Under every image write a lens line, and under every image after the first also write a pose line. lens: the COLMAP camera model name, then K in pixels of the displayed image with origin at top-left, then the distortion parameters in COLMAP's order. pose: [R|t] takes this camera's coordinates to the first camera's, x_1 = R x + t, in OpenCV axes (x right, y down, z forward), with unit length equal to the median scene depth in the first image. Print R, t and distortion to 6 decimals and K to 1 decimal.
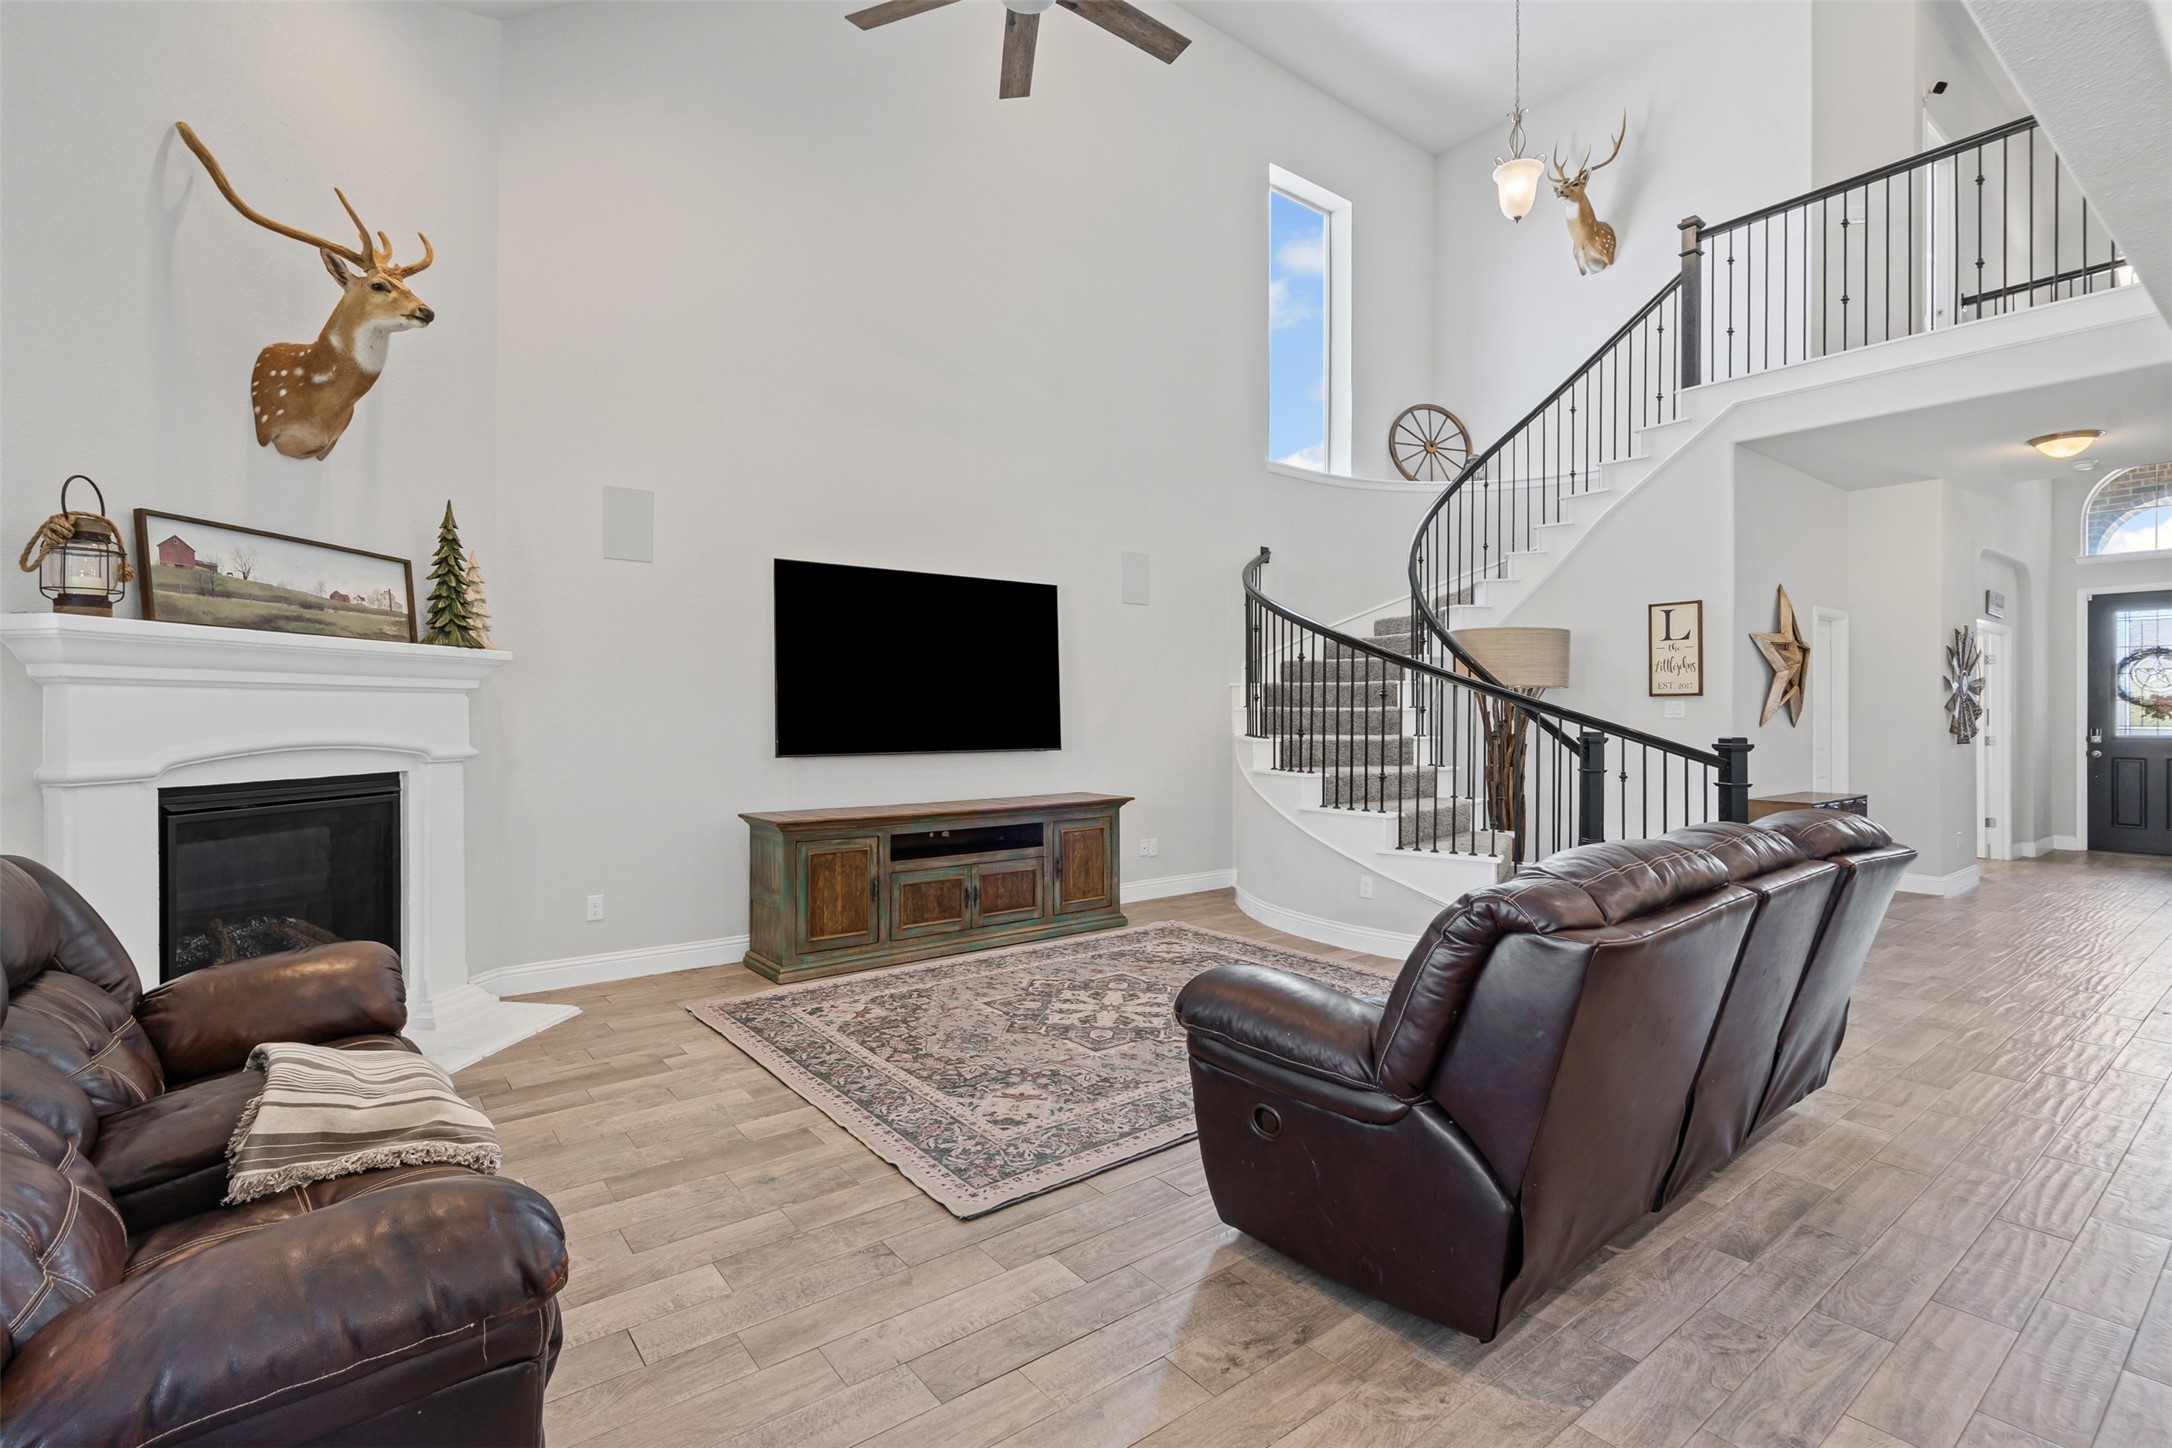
lens RADIAL K [[998.2, 0, 1093.2], [0, 998.2, 701.3], [0, 0, 1]] dist [-0.005994, 0.005101]
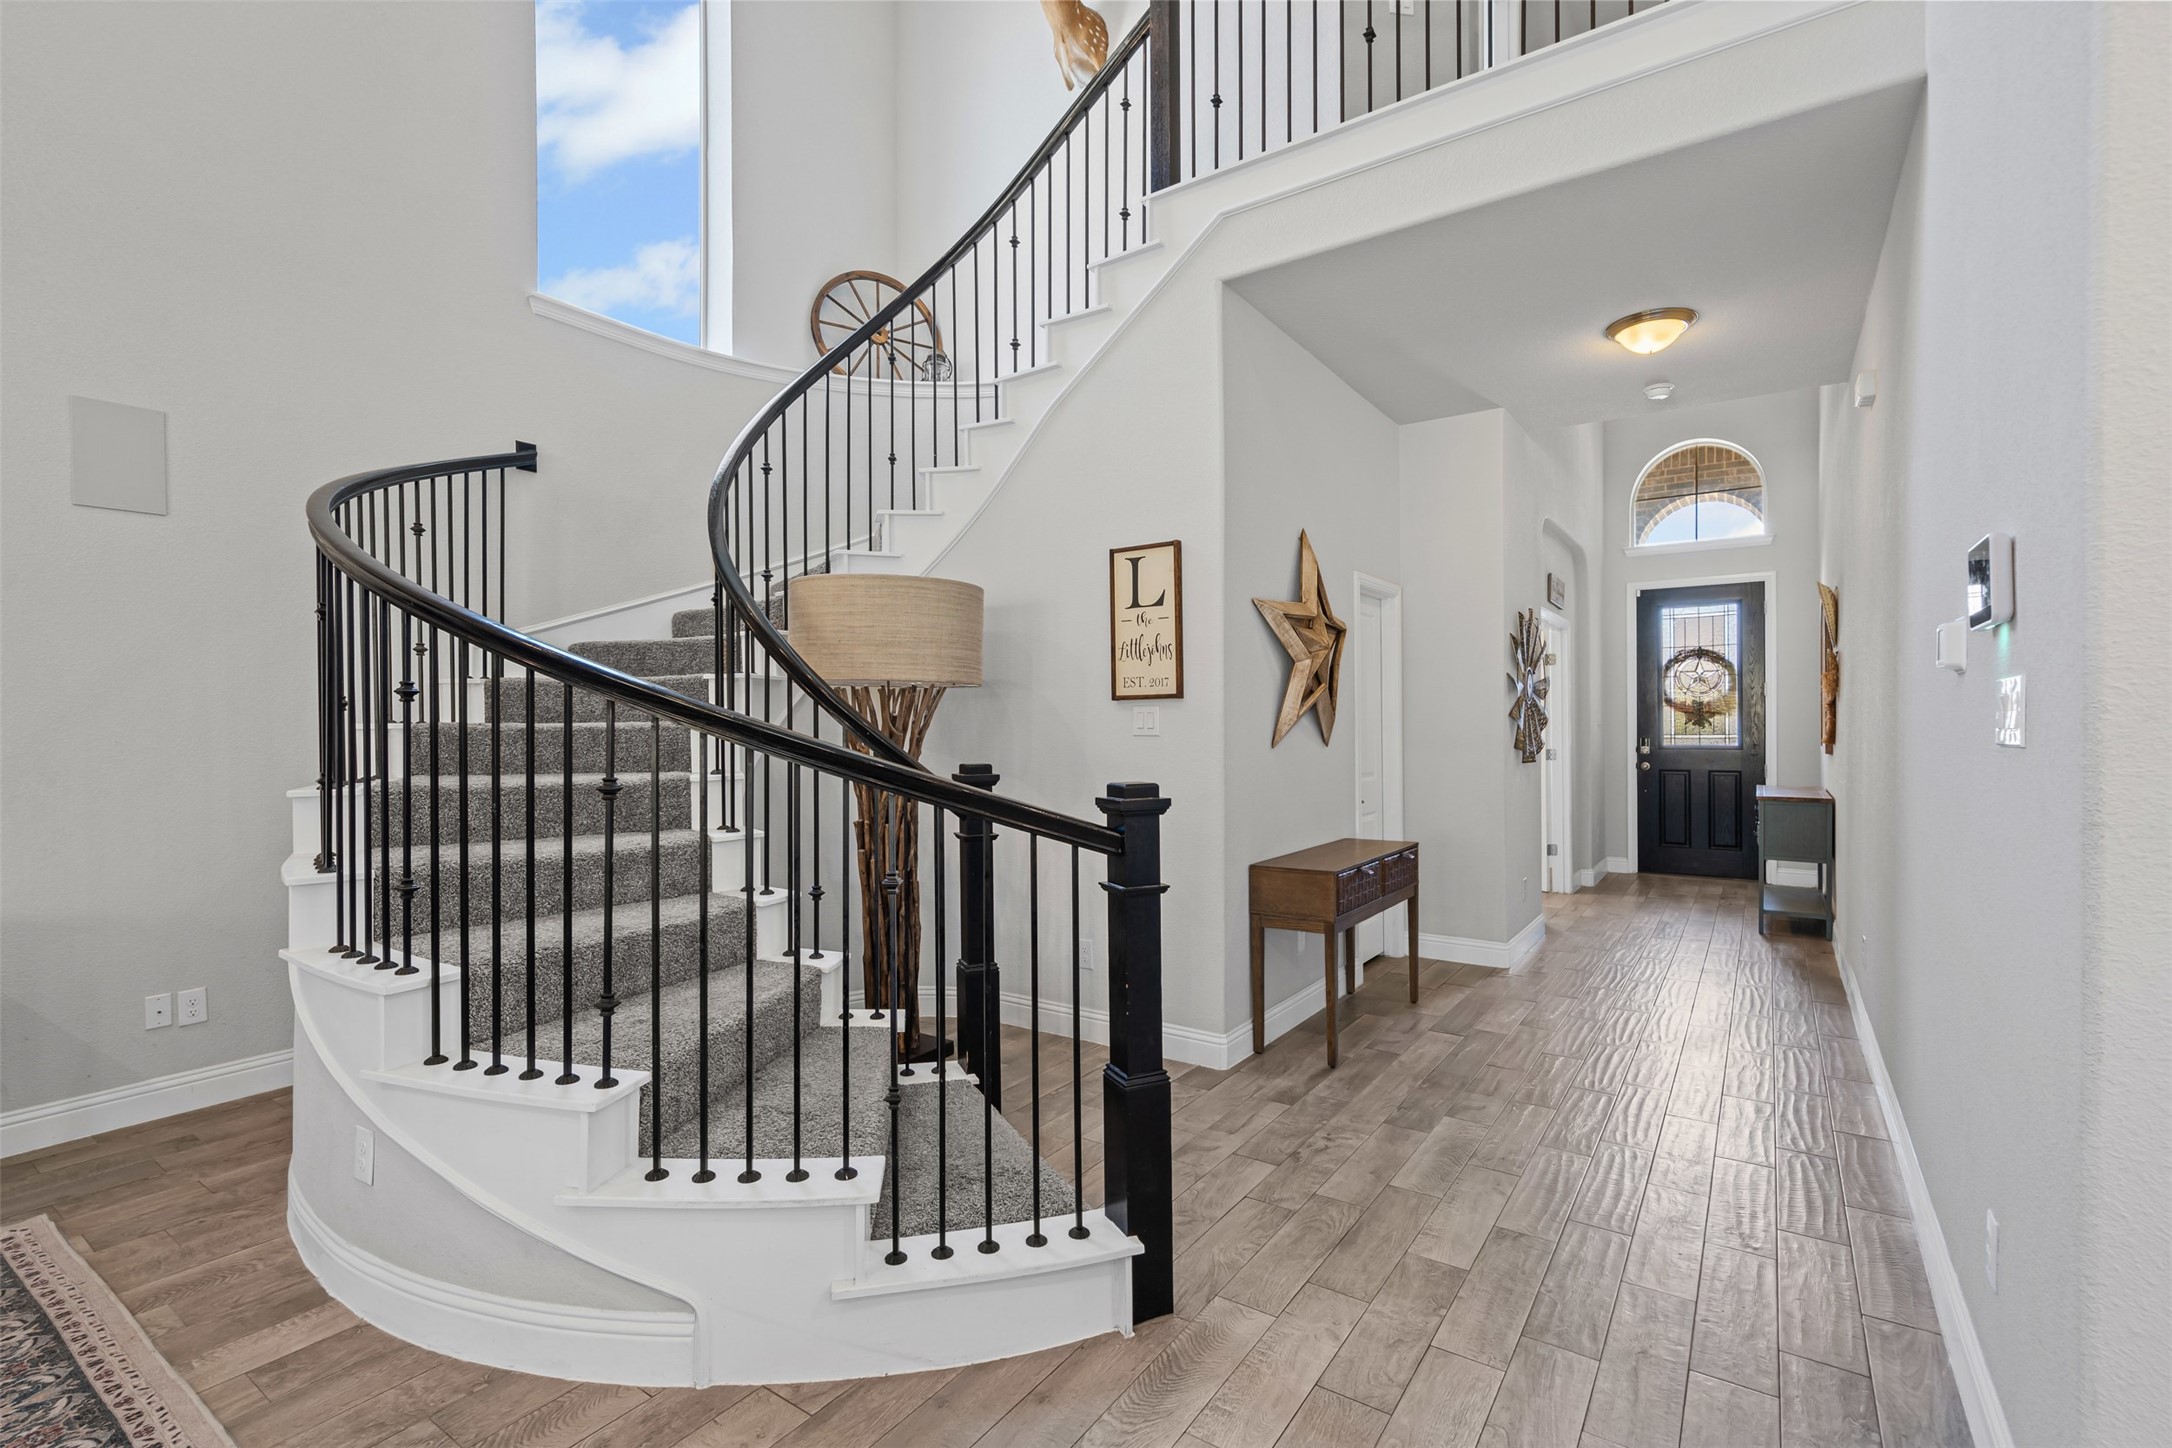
lens RADIAL K [[998.2, 0, 1079.1], [0, 998.2, 712.0], [0, 0, 1]] dist [-0.005994, 0.005101]
pose [[0.953831, -0.005031, 0.300301, 0.354861], [0.005722, 0.999983, -0.001422, 0.003298], [-0.300288, 0.003075, 0.953843, 0.422192]]
